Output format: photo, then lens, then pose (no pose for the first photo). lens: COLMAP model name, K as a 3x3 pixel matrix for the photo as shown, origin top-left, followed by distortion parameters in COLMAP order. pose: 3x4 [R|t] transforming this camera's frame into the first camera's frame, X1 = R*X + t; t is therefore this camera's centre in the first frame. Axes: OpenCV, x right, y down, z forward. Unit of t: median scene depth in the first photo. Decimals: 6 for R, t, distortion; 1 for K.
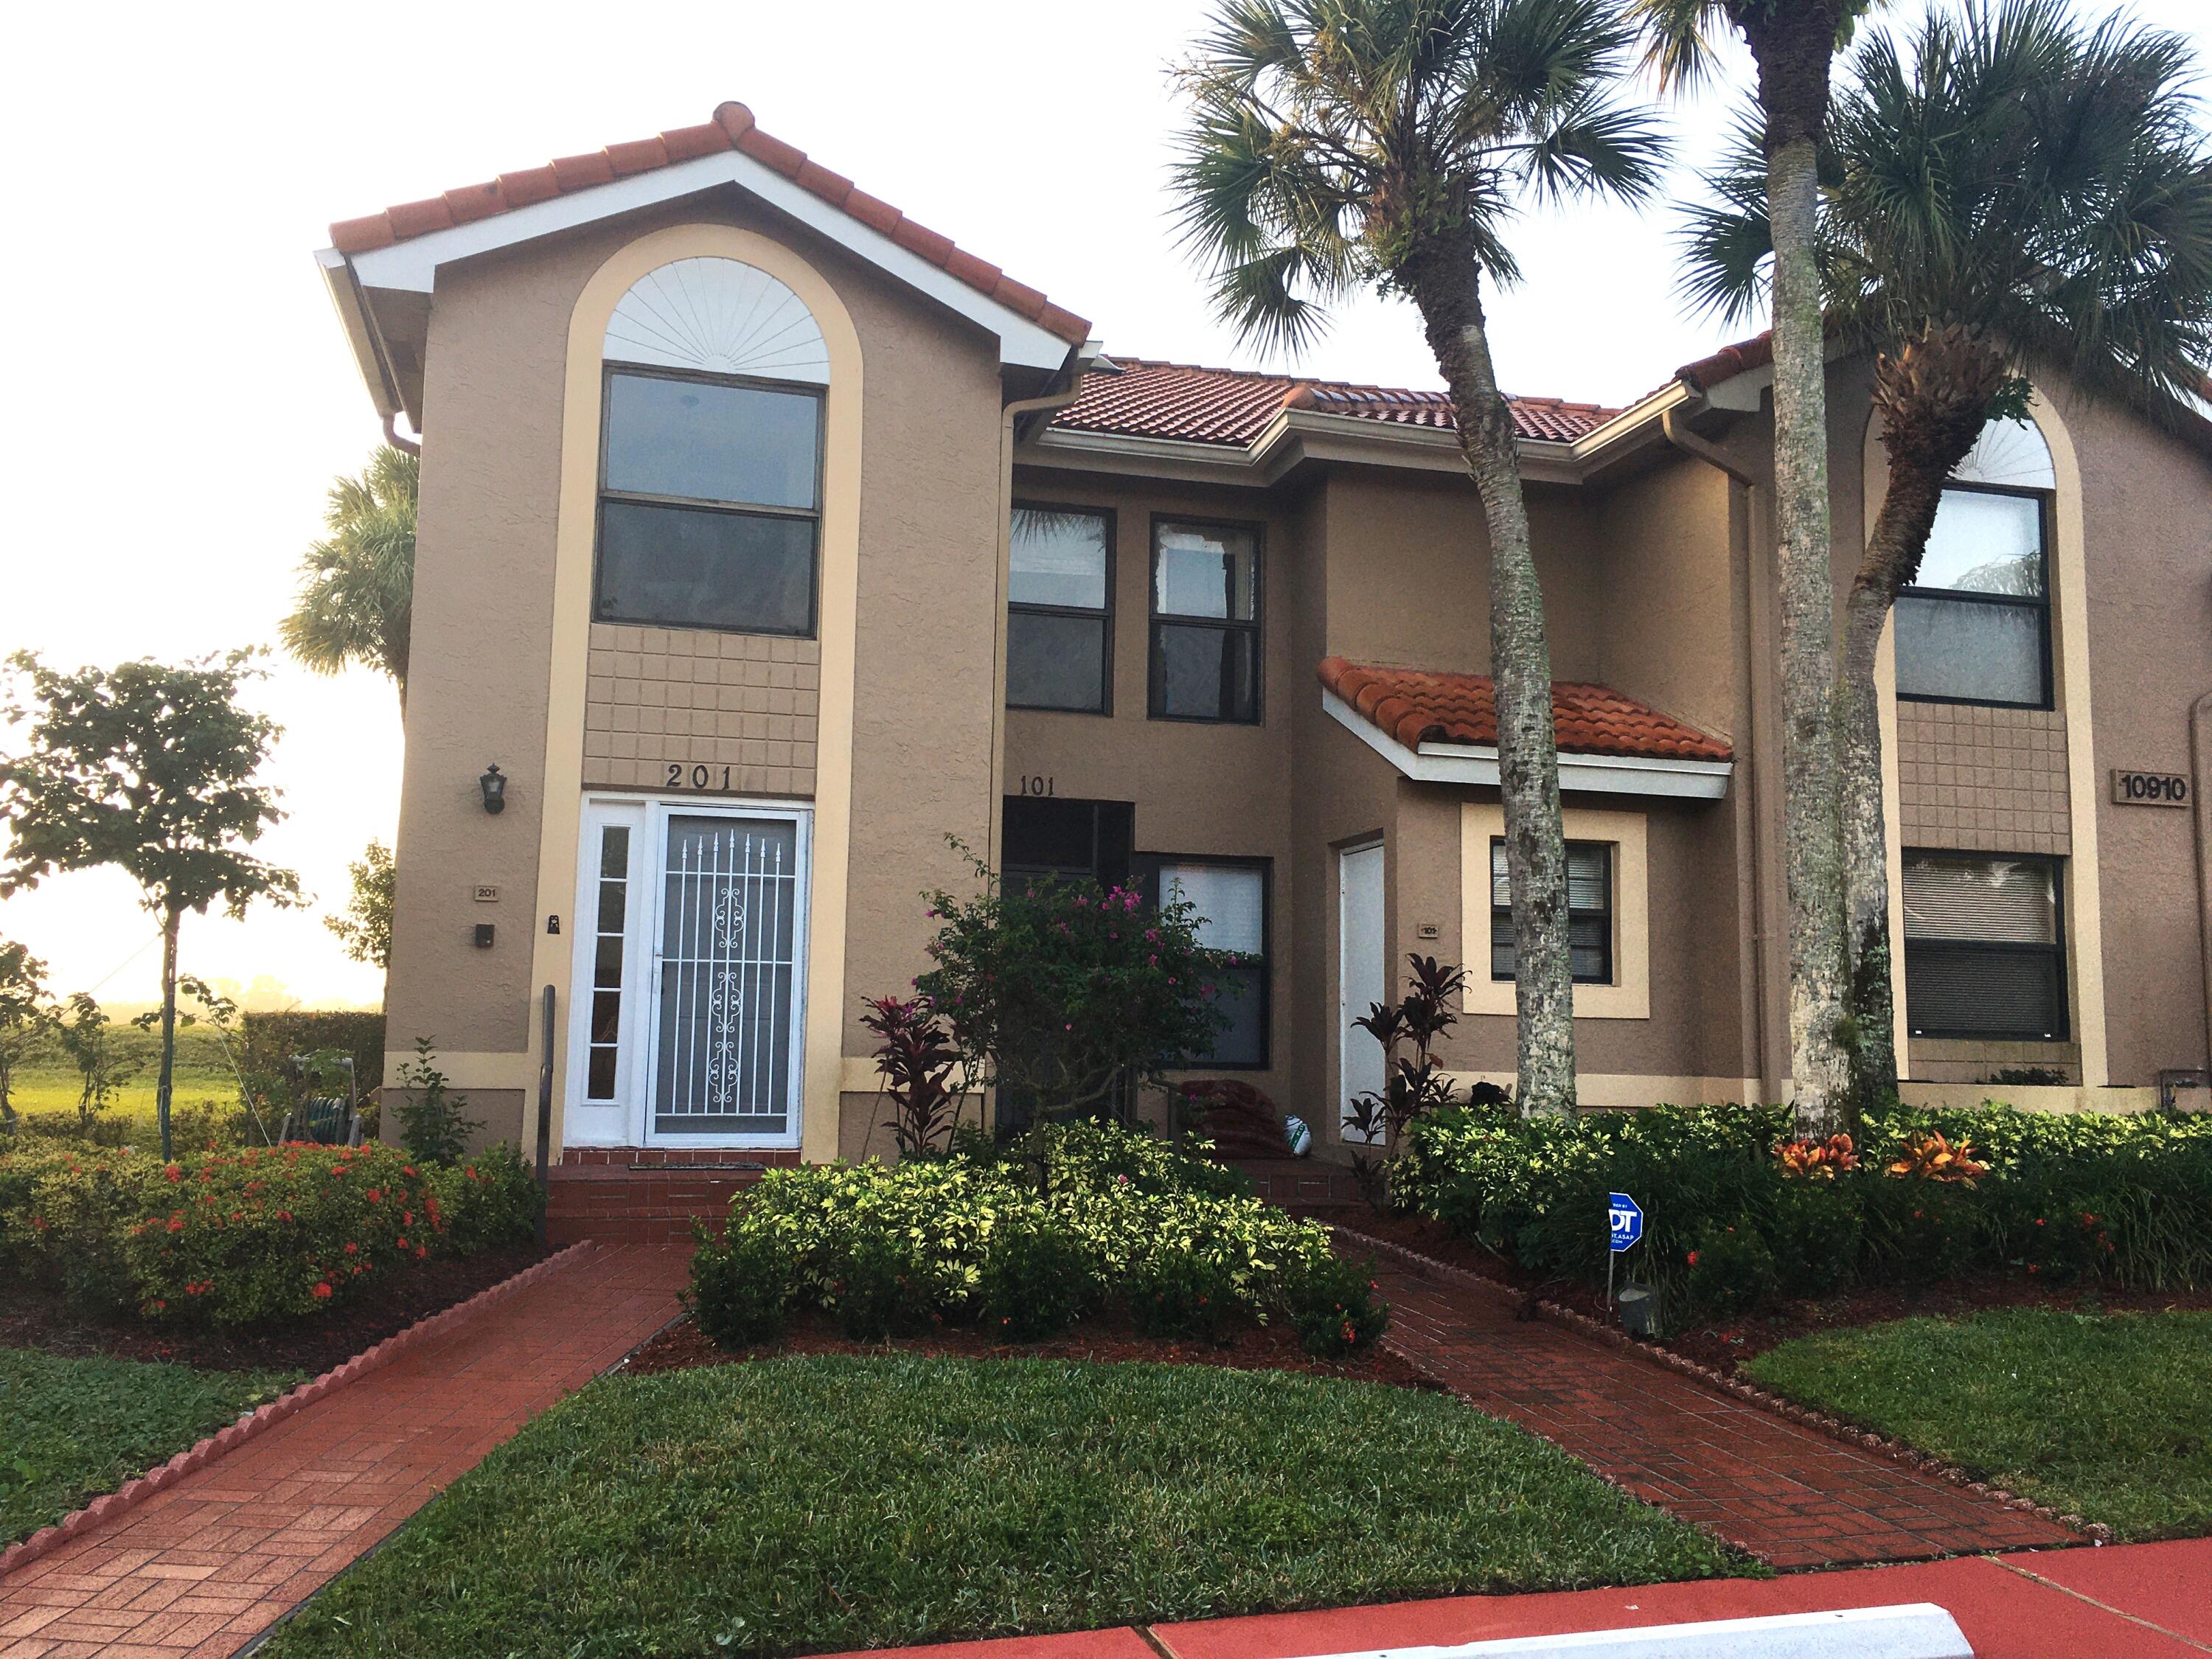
lens RADIAL K [[1843.9, 0, 1100.9], [0, 1843.9, 816.3], [0, 0, 1]] dist [0.065896, -0.091132]
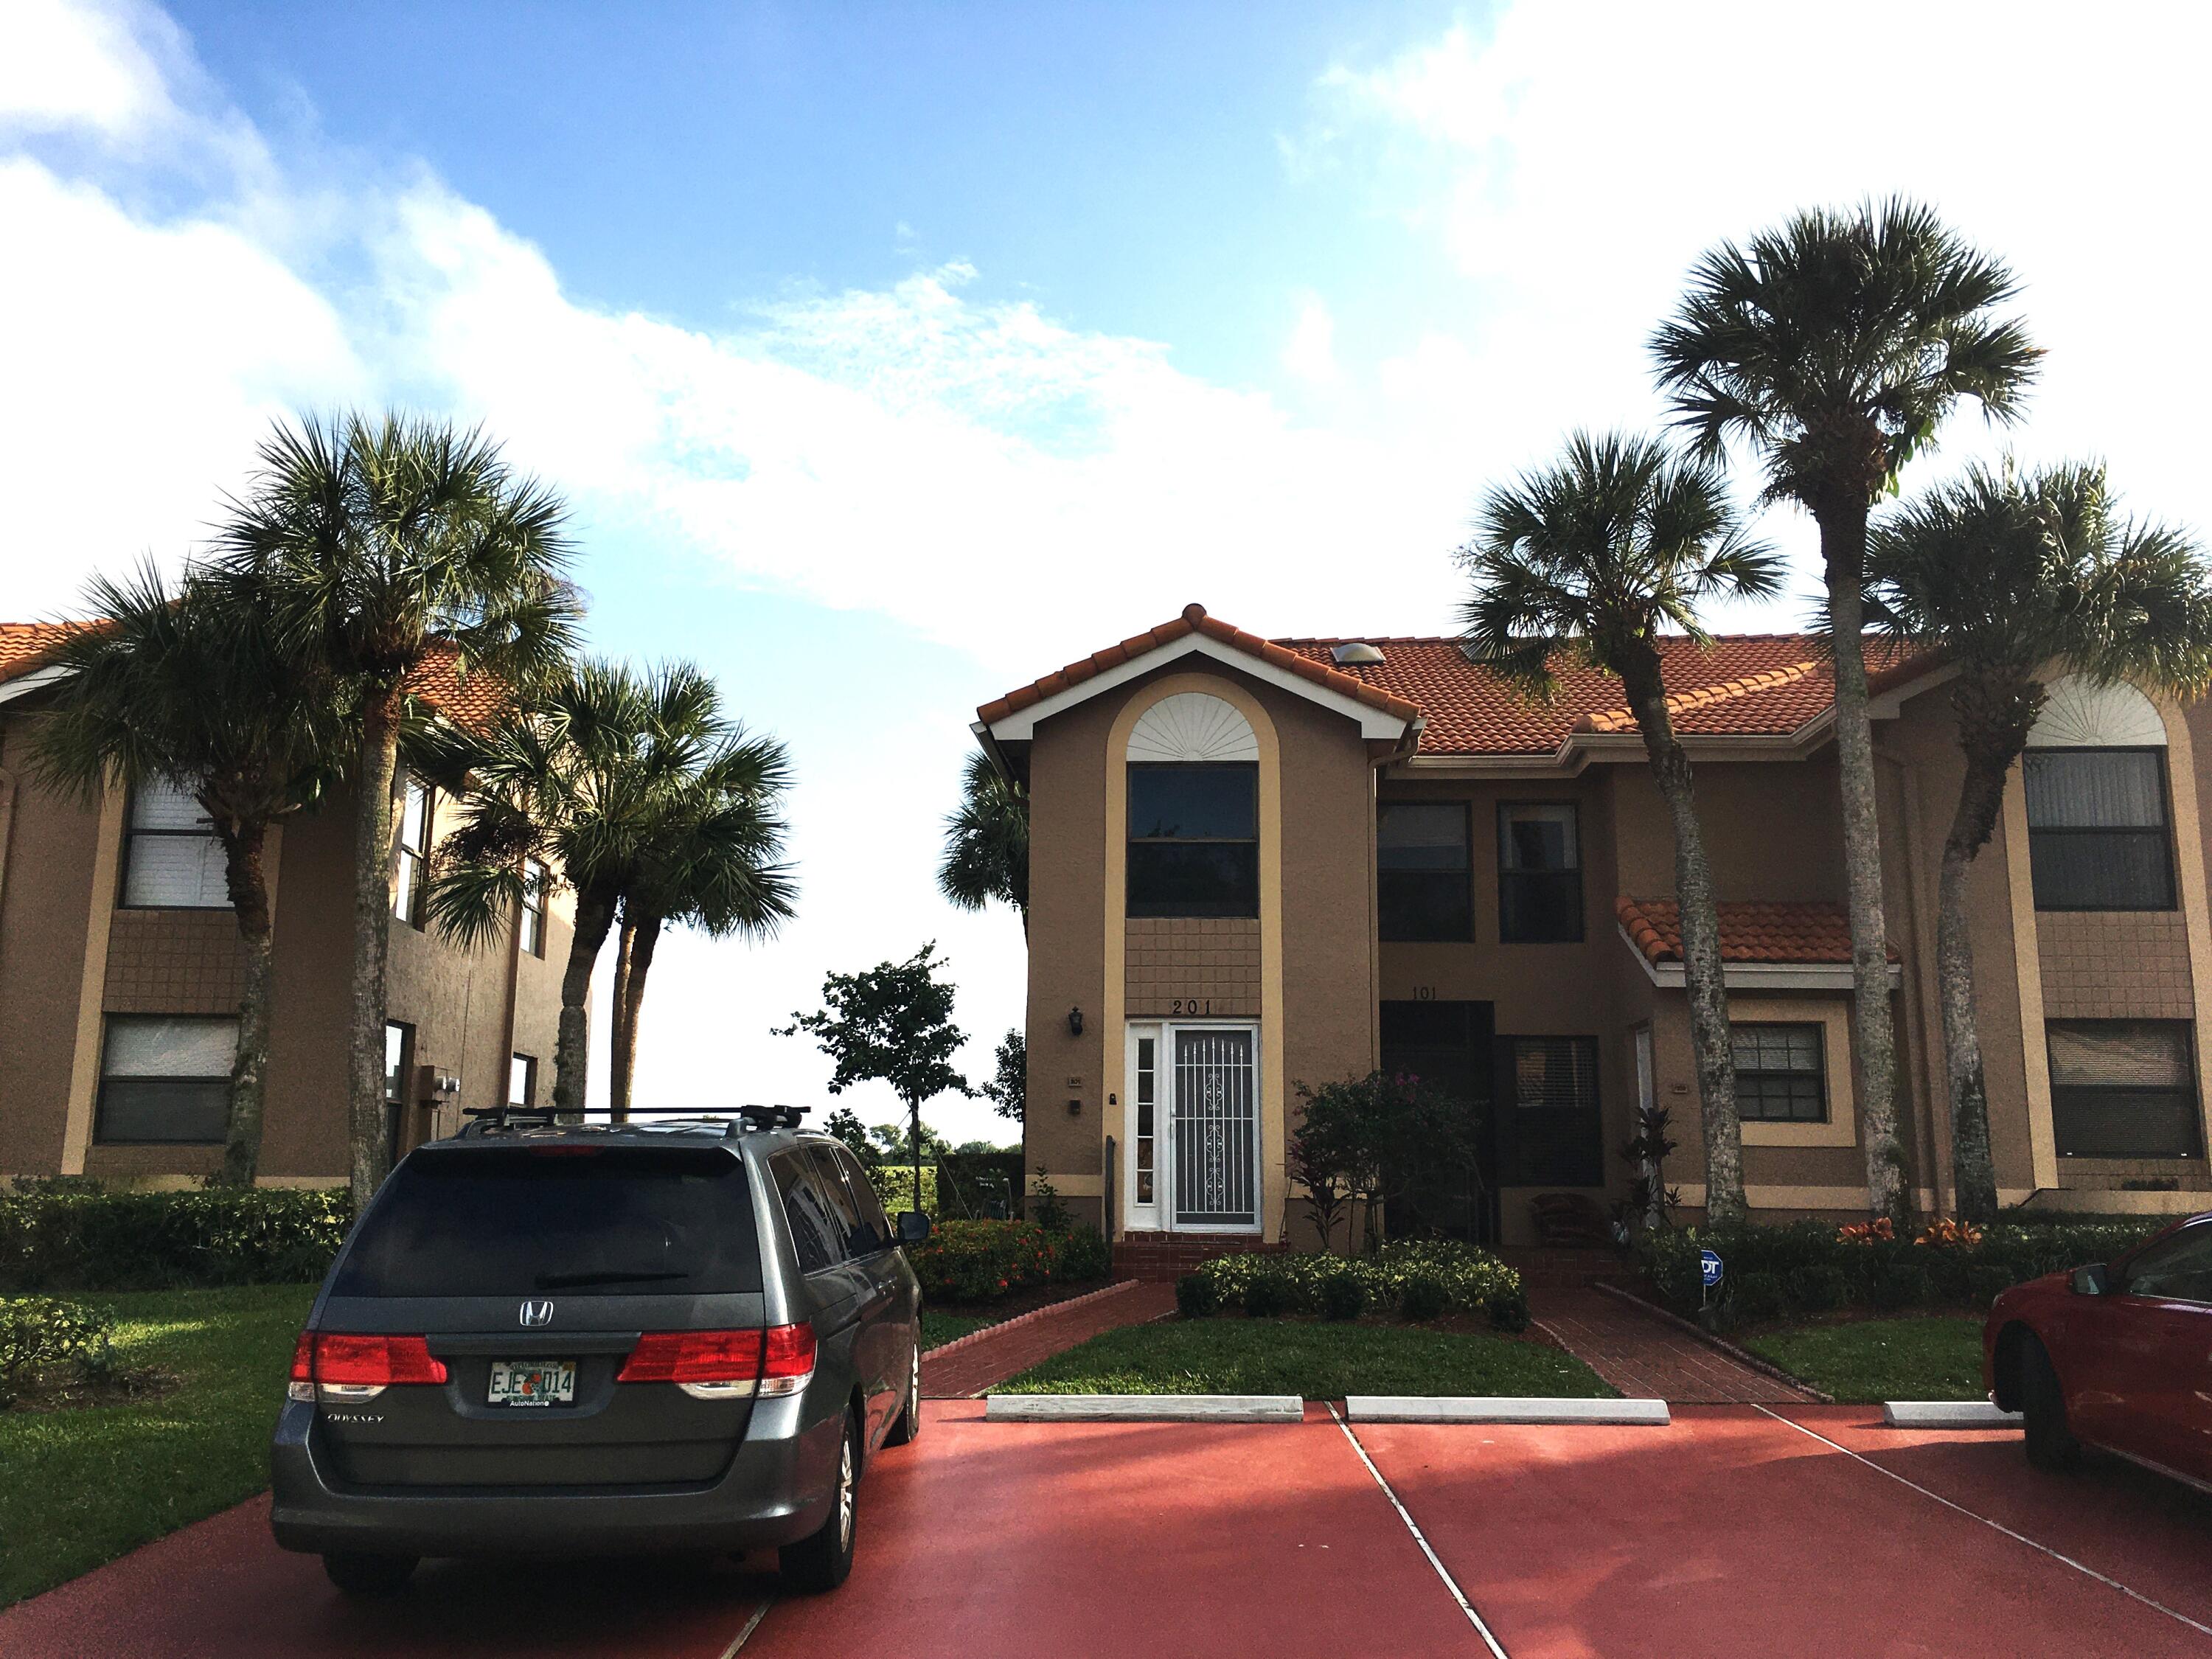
lens RADIAL K [[1843.9, 0, 1100.9], [0, 1843.9, 816.3], [0, 0, 1]] dist [0.065896, -0.091132]
pose [[0.947693, -0.071424, -0.311091, 0.235050], [0.048523, 0.995552, -0.080752, -0.062121], [0.315475, 0.061433, 0.946943, -0.611977]]
